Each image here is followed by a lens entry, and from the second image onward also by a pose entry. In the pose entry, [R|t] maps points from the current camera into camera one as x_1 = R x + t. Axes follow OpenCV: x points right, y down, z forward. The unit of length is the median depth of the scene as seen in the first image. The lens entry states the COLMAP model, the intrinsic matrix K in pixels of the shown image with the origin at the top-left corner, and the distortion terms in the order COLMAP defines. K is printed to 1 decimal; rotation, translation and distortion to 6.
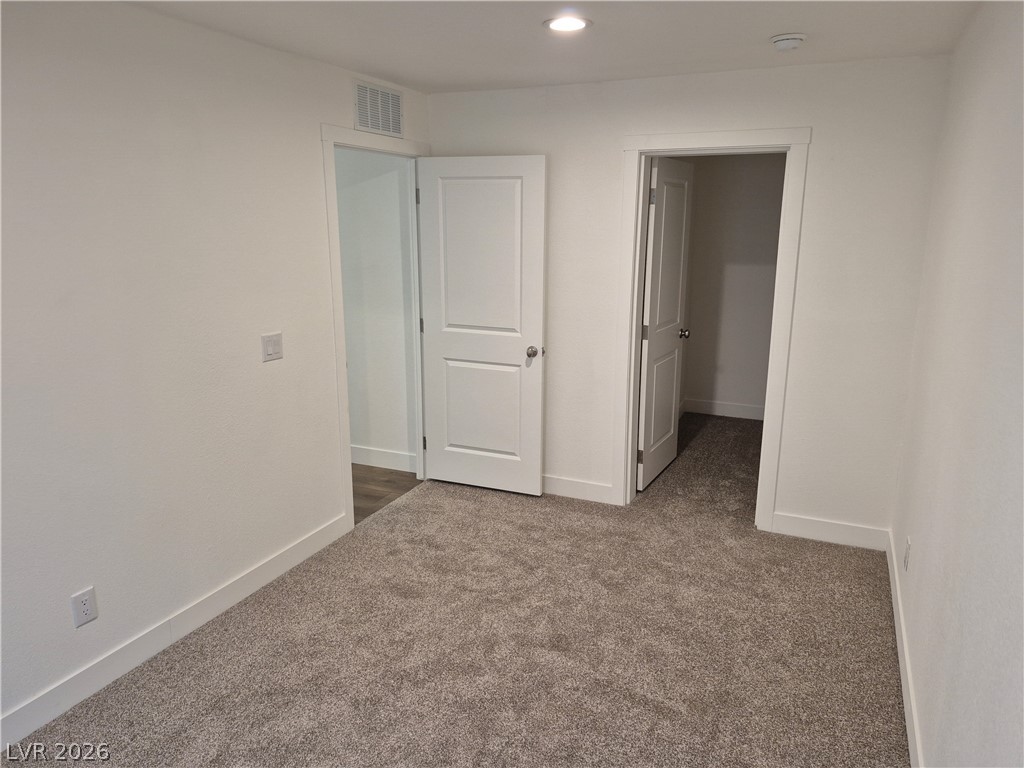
lens RADIAL K [[711.8, 0, 525.1], [0, 711.8, 378.3], [0, 0, 1]] dist [0.107966, -0.120798]
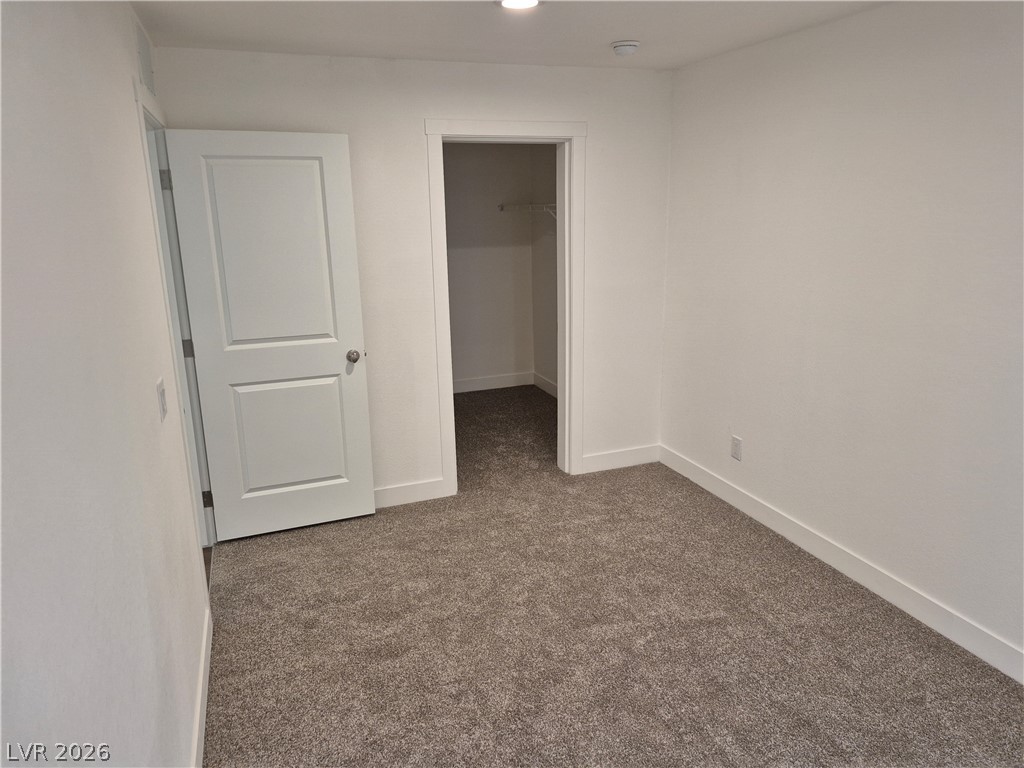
lens RADIAL K [[711.8, 0, 525.1], [0, 711.8, 378.3], [0, 0, 1]] dist [0.107966, -0.120798]
pose [[0.713534, -0.185061, 0.675738, -0.462473], [0.179802, 0.980551, 0.078680, -0.043531], [-0.677157, 0.065358, 0.732931, 0.209001]]
